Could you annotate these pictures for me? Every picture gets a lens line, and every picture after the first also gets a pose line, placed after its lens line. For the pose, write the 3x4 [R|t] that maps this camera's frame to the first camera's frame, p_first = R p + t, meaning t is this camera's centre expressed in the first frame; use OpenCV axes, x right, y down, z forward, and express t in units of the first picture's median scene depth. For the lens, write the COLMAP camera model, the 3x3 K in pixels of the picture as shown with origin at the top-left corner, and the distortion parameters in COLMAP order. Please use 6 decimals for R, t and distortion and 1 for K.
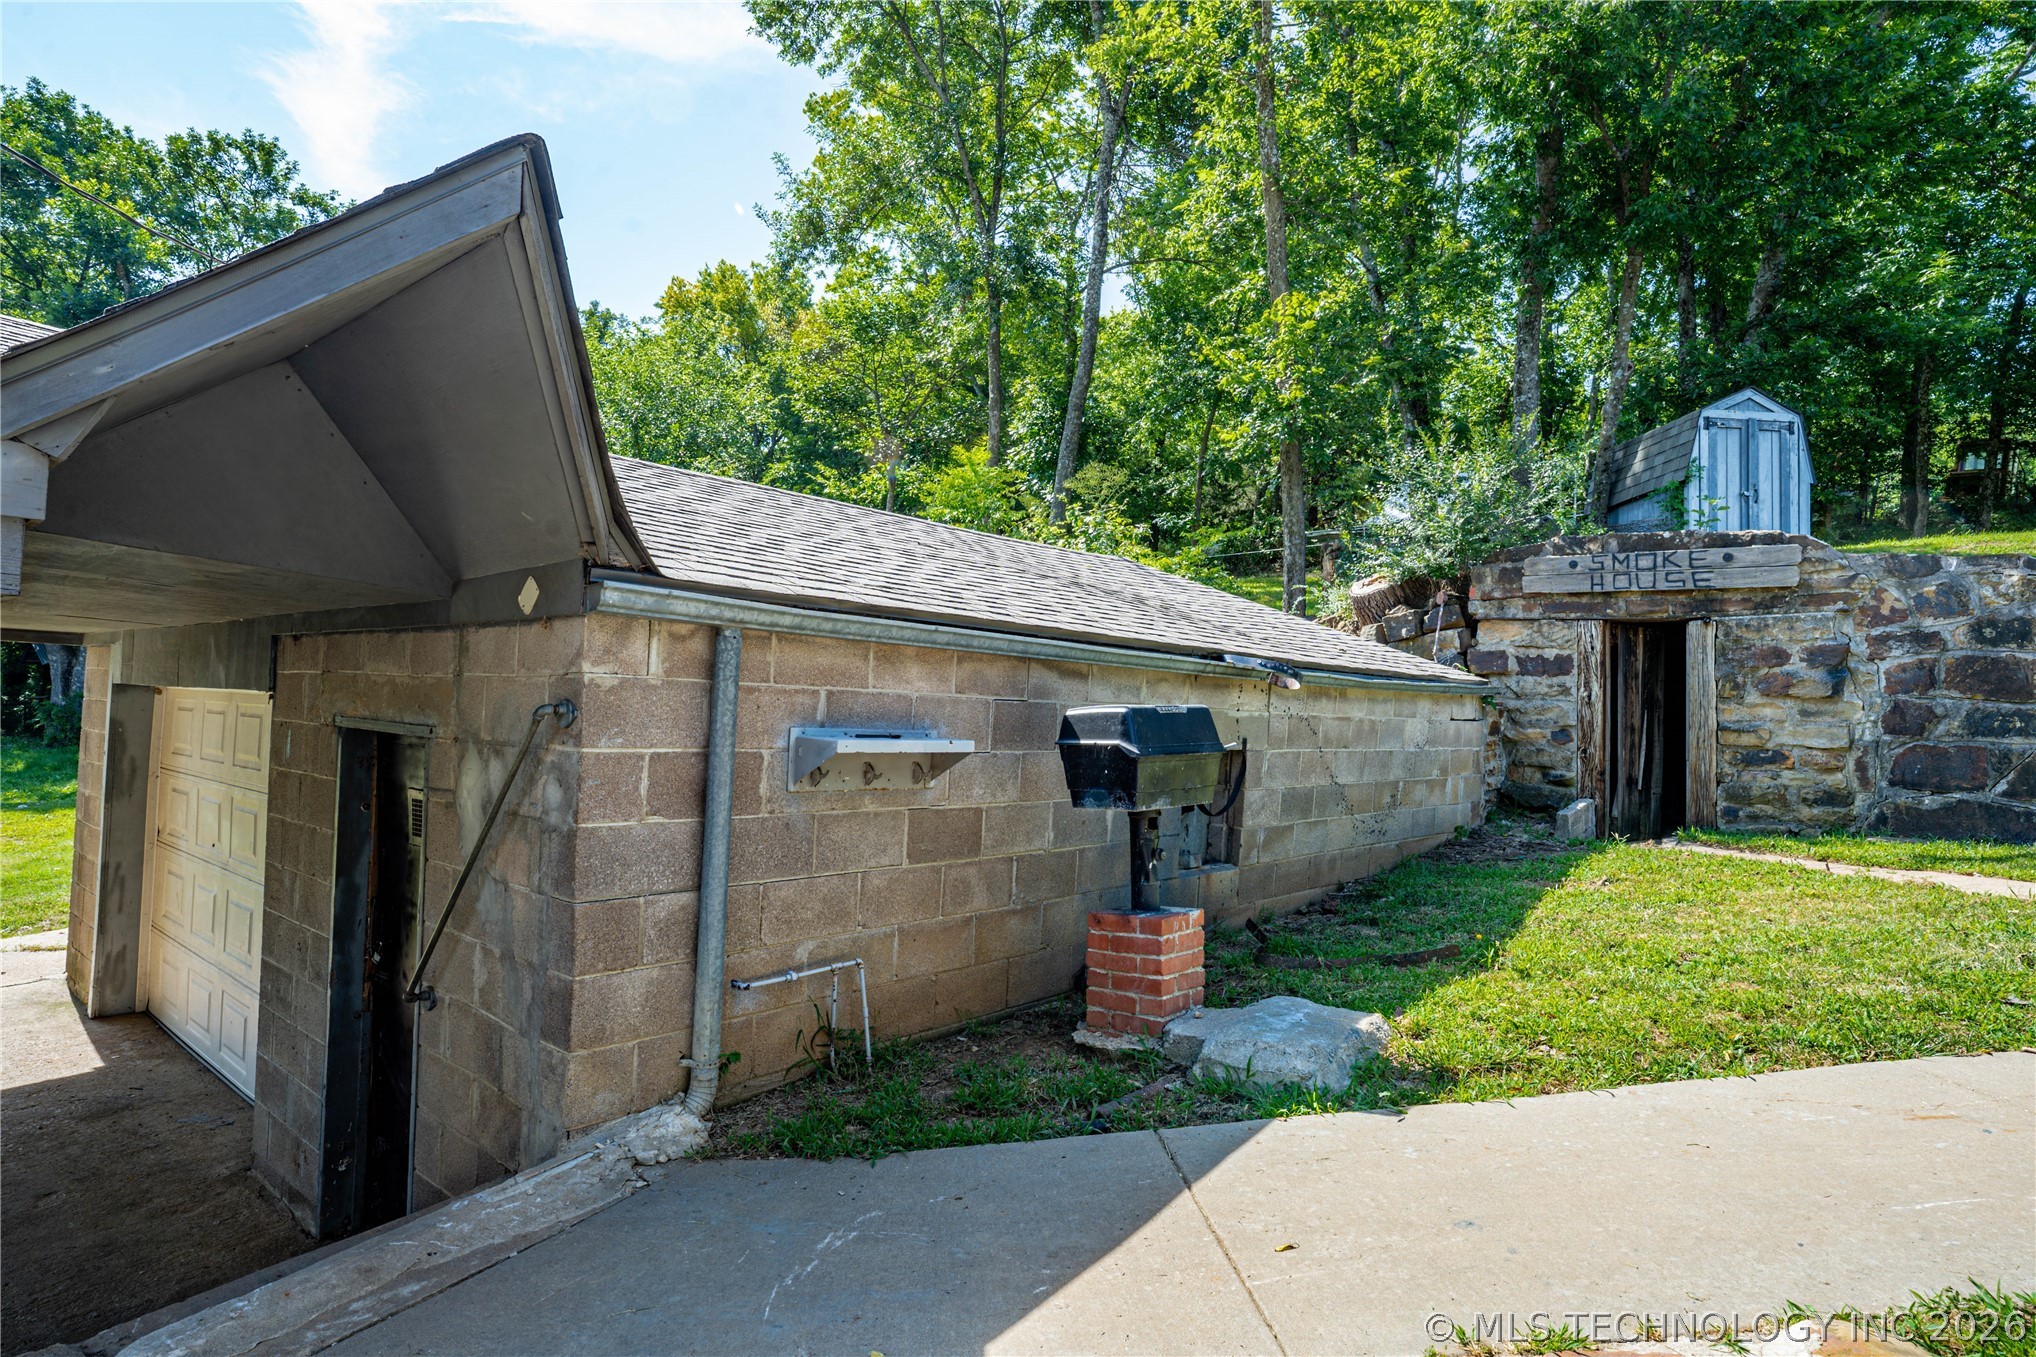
lens RADIAL K [[1136.7, 0, 1016.6], [0, 1136.7, 675.2], [0, 0, 1]] dist [-0.054088, 0.043661]
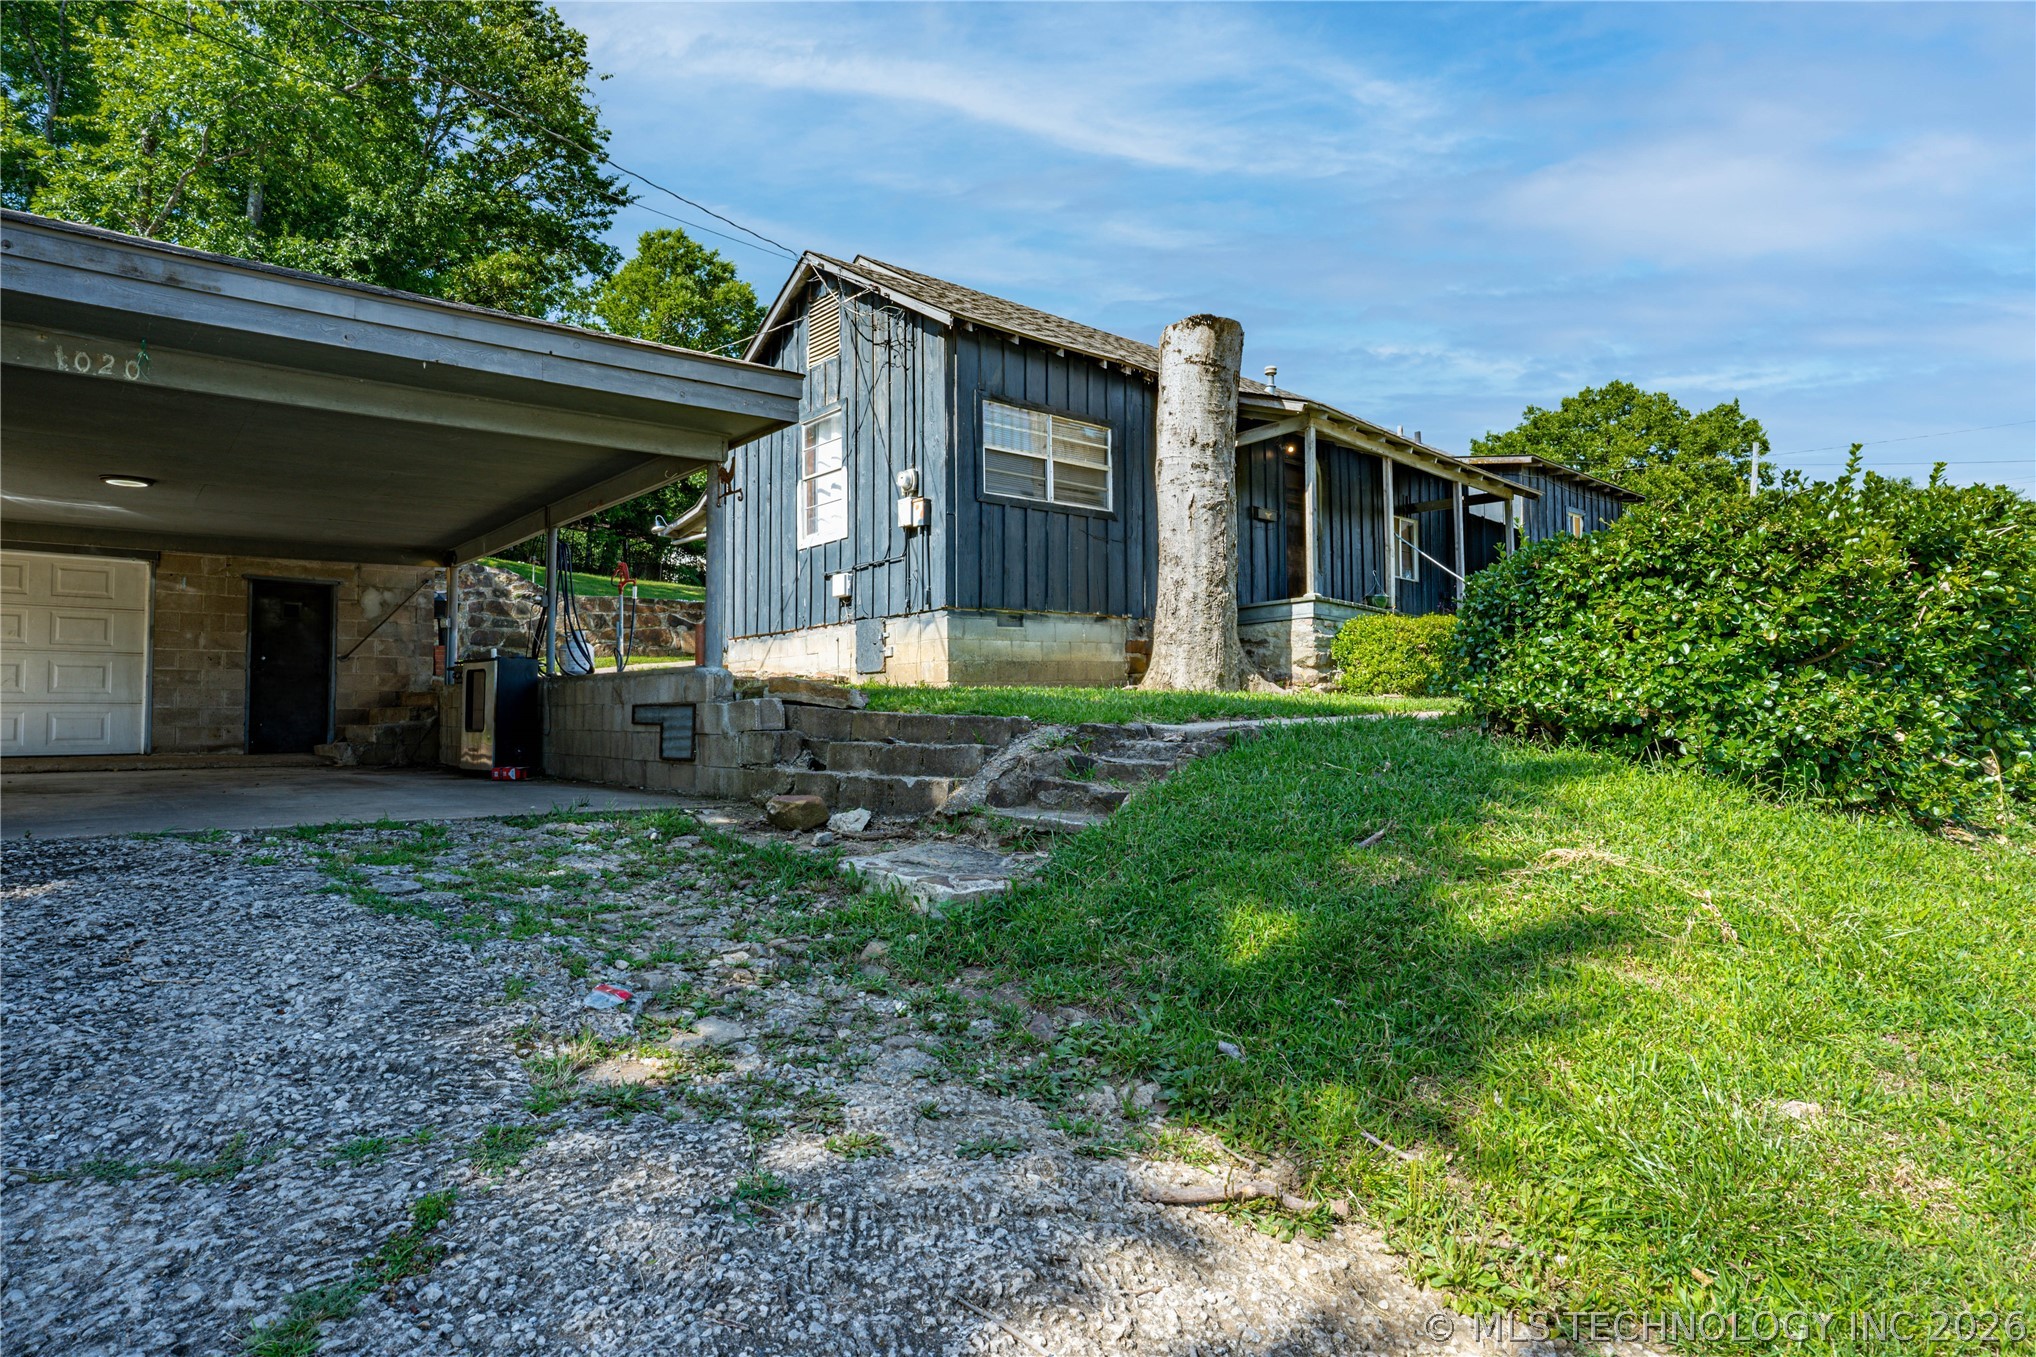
lens RADIAL K [[1136.7, 0, 1016.6], [0, 1136.7, 675.2], [0, 0, 1]] dist [-0.054088, 0.043661]
pose [[0.157361, 0.004226, 0.987532, -1.756496], [-0.027474, 0.999623, 0.000100, 0.132549], [-0.987159, -0.027147, 0.157418, -0.796905]]
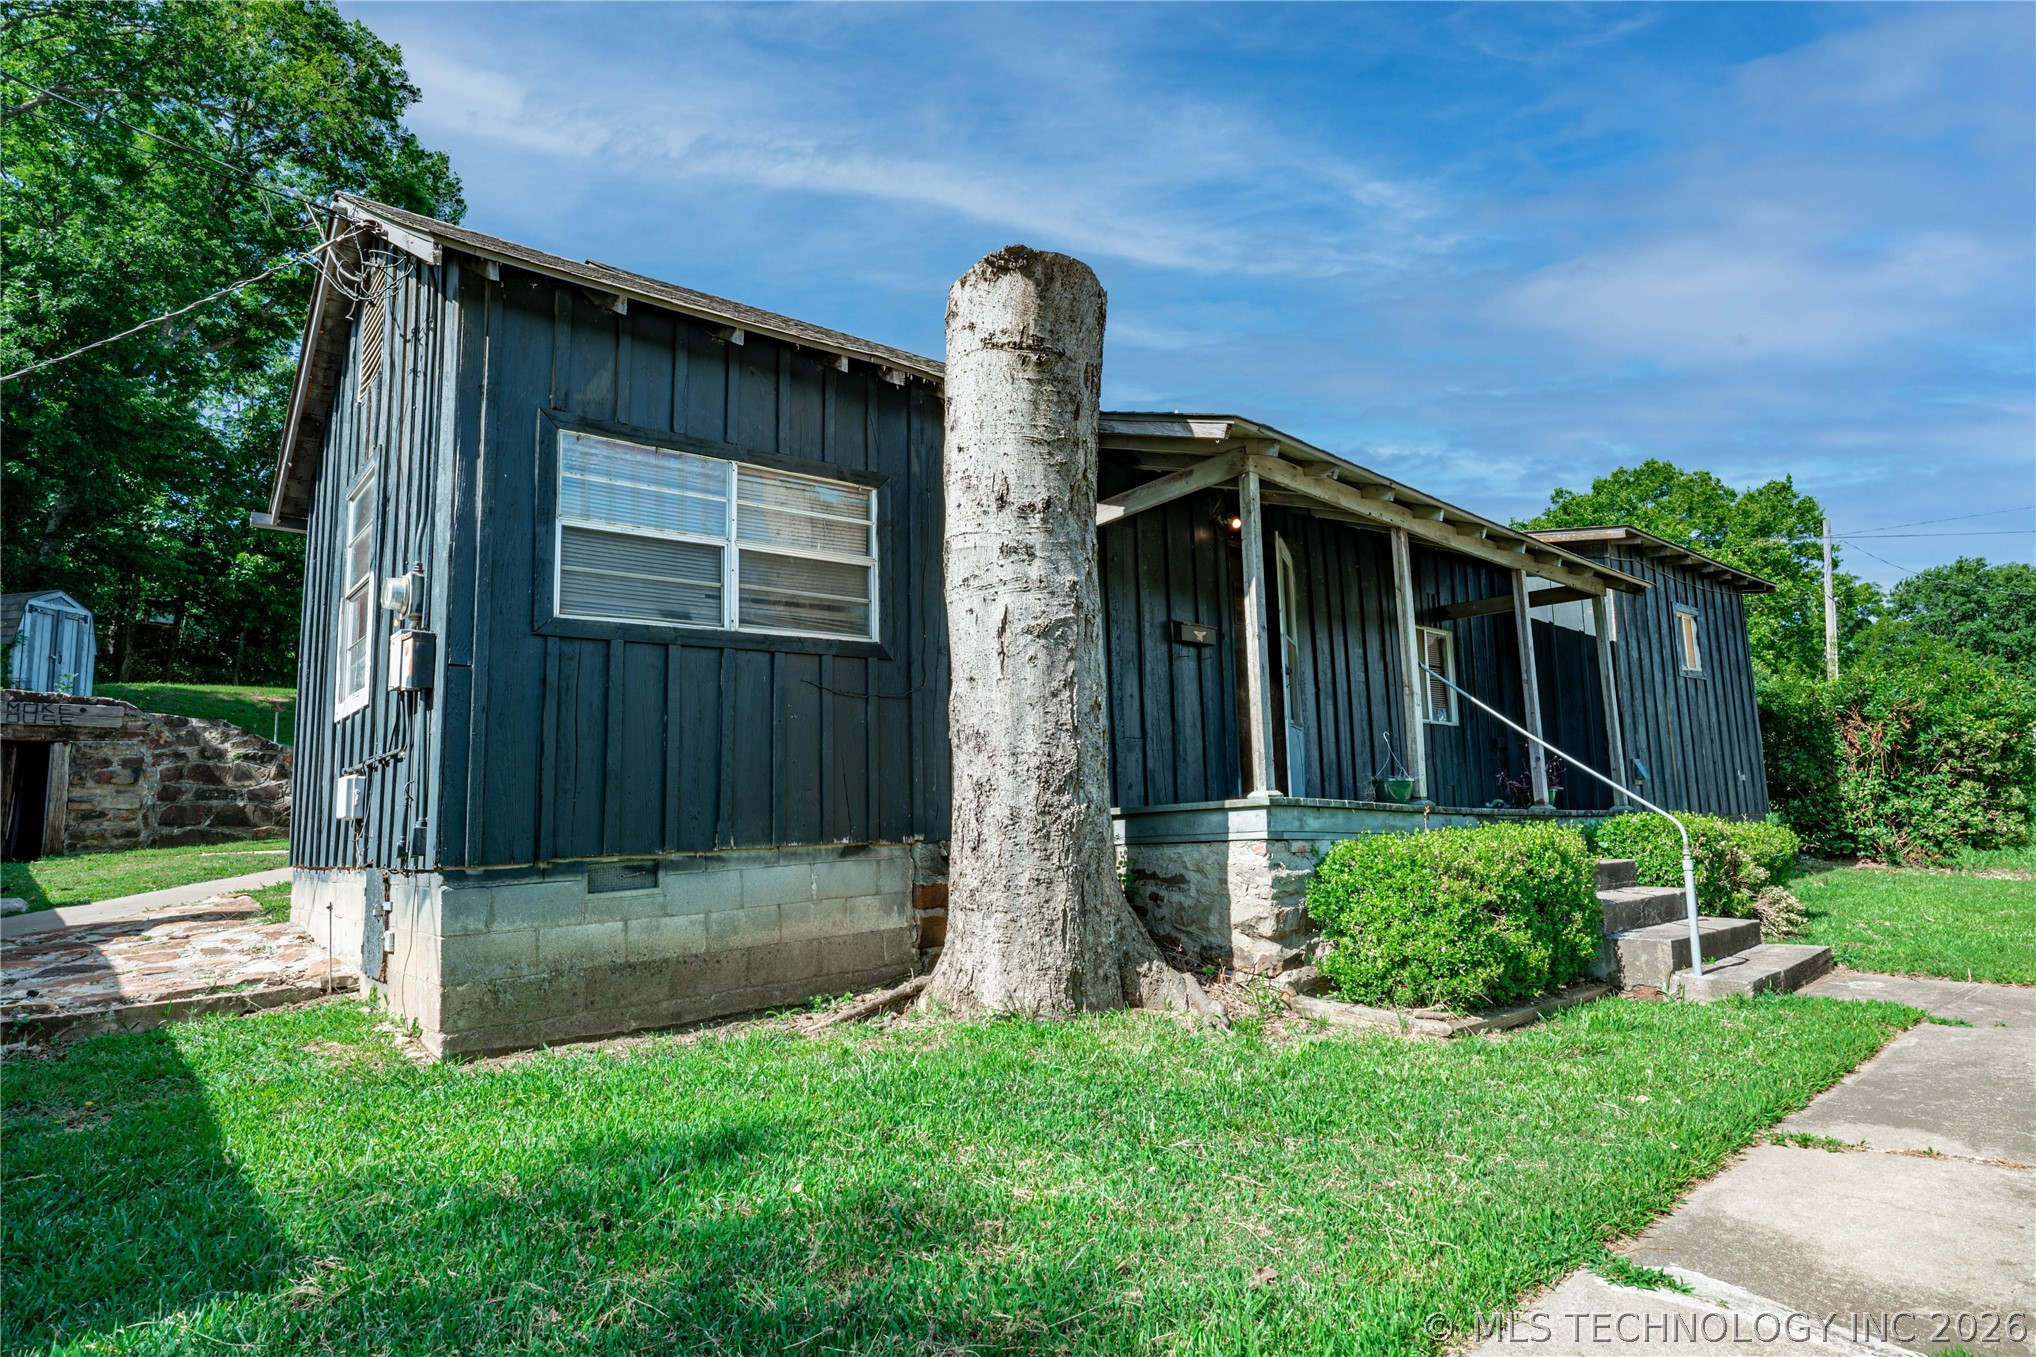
lens RADIAL K [[1136.7, 0, 1016.6], [0, 1136.7, 675.2], [0, 0, 1]] dist [-0.054088, 0.043661]
pose [[0.177888, 0.090877, 0.979845, -0.971626], [-0.005192, 0.995799, -0.091414, 0.001020], [-0.984037, 0.011174, 0.177613, -0.921599]]
